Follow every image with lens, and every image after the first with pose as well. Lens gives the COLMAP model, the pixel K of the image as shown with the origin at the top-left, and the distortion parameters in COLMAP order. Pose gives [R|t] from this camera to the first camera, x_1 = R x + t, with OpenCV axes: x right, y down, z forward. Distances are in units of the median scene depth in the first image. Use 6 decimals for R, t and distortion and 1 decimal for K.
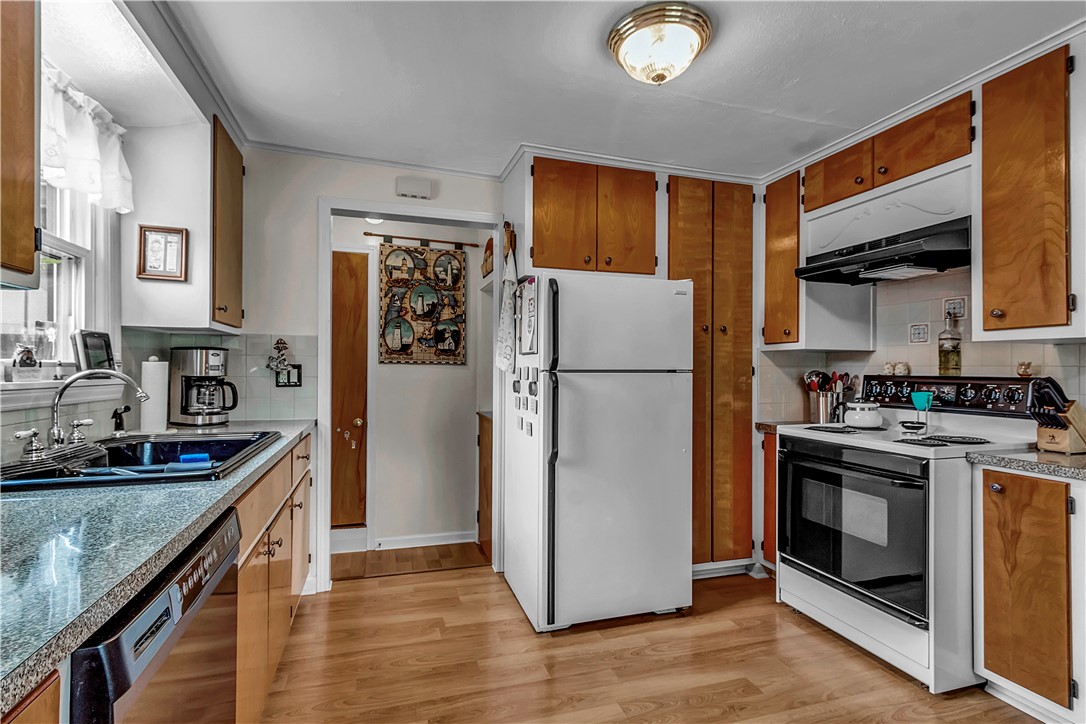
lens RADIAL K [[487.2, 0, 554.6], [0, 487.2, 364.9], [0, 0, 1]] dist [0.001314, -0.000124]
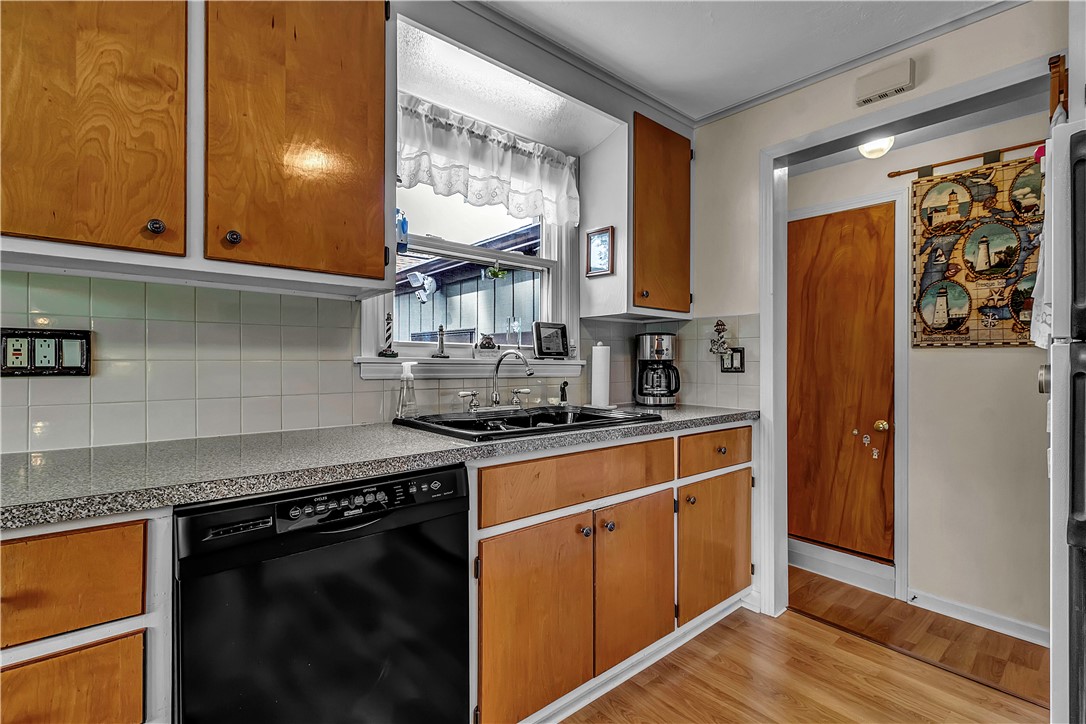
lens RADIAL K [[510.3, 0, 550.8], [0, 510.3, 363.7], [0, 0, 1]] dist [0.003005, 0.000247]
pose [[0.384650, -0.003117, -0.923057, 0.203076], [0.006894, 0.999976, -0.000504, 0.026727], [0.923037, -0.006170, 0.384662, 0.316367]]
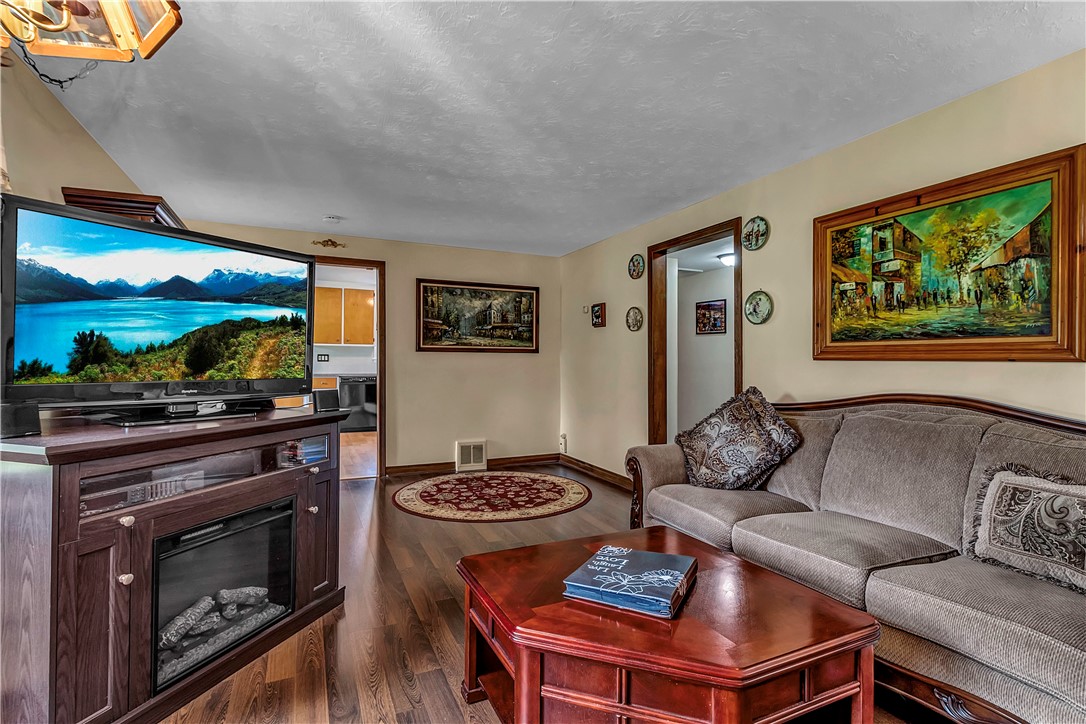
lens RADIAL K [[518.3, 0, 560.1], [0, 518.3, 362.6], [0, 0, 1]] dist [0.001974, 0.000379]
pose [[0.145363, -0.005538, -0.989363, 2.863003], [0.002798, 0.999983, -0.005187, 0.060514], [0.989374, -0.002014, 0.145376, 1.021885]]
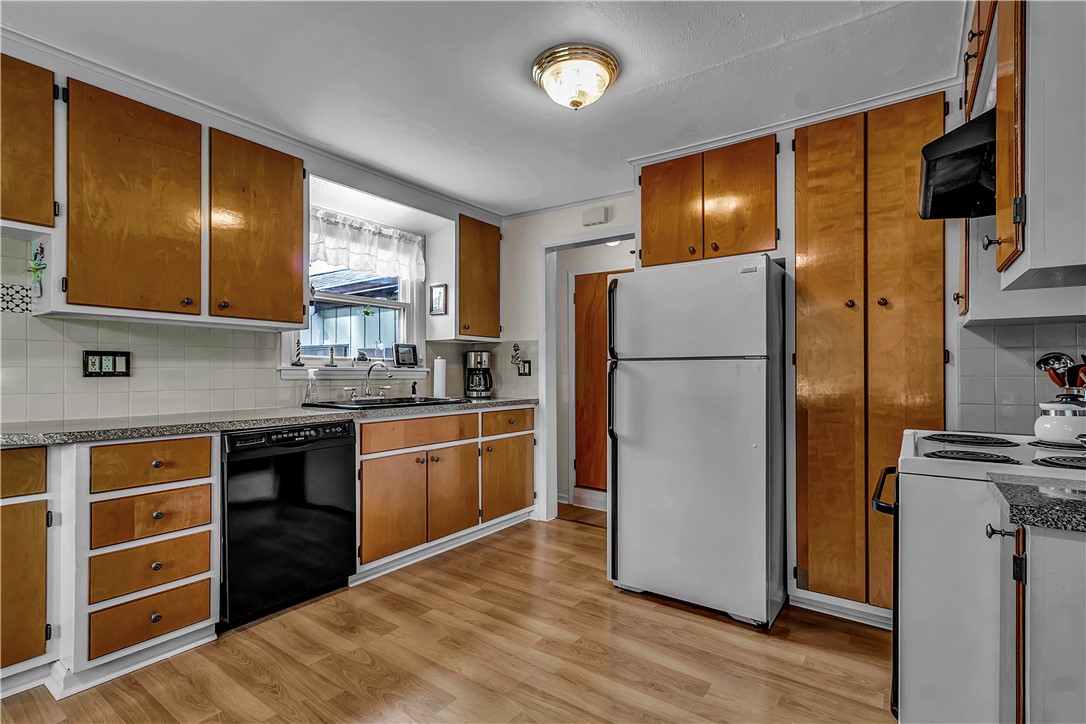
lens RADIAL K [[513.7, 0, 573.0], [0, 513.7, 370.3], [0, 0, 1]] dist [0.001701, 0.000149]
pose [[0.629117, -0.008181, -0.777267, 0.744767], [0.010145, 0.999946, -0.002314, 0.033659], [0.777244, -0.006429, 0.629166, 0.137478]]
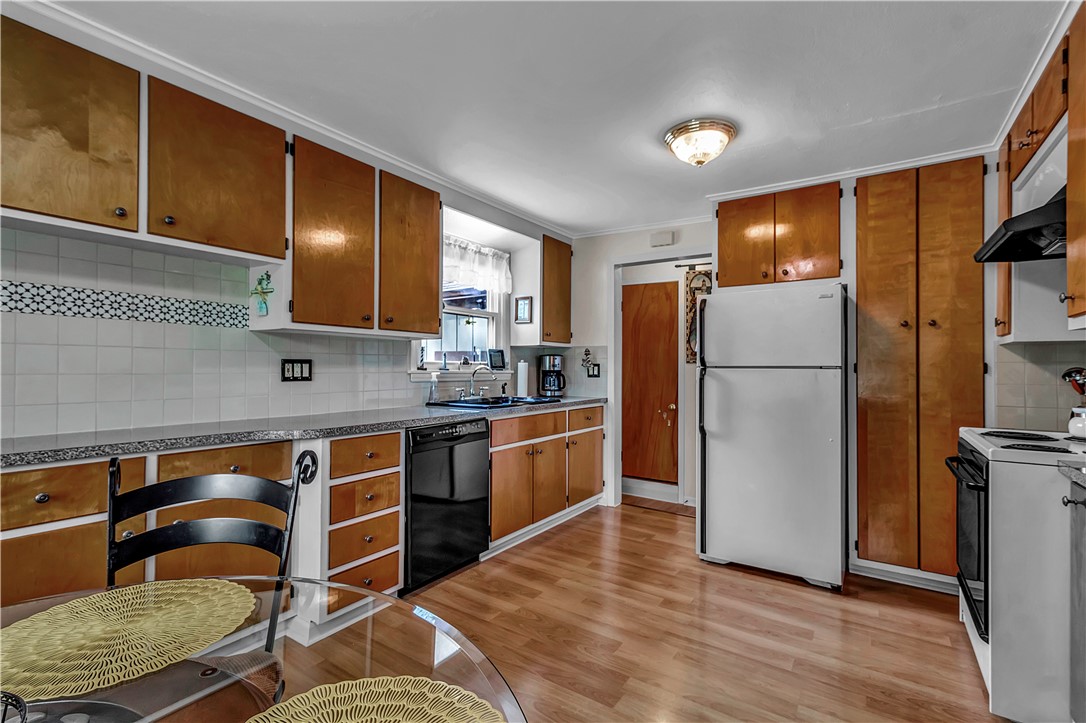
lens RADIAL K [[499.3, 0, 581.4], [0, 499.3, 361.2], [0, 0, 1]] dist [0.002152, 0.000575]
pose [[0.661375, -0.010450, -0.749983, 0.694487], [0.003720, 0.999936, -0.010652, 0.008416], [0.750046, 0.004256, 0.661372, -0.152624]]
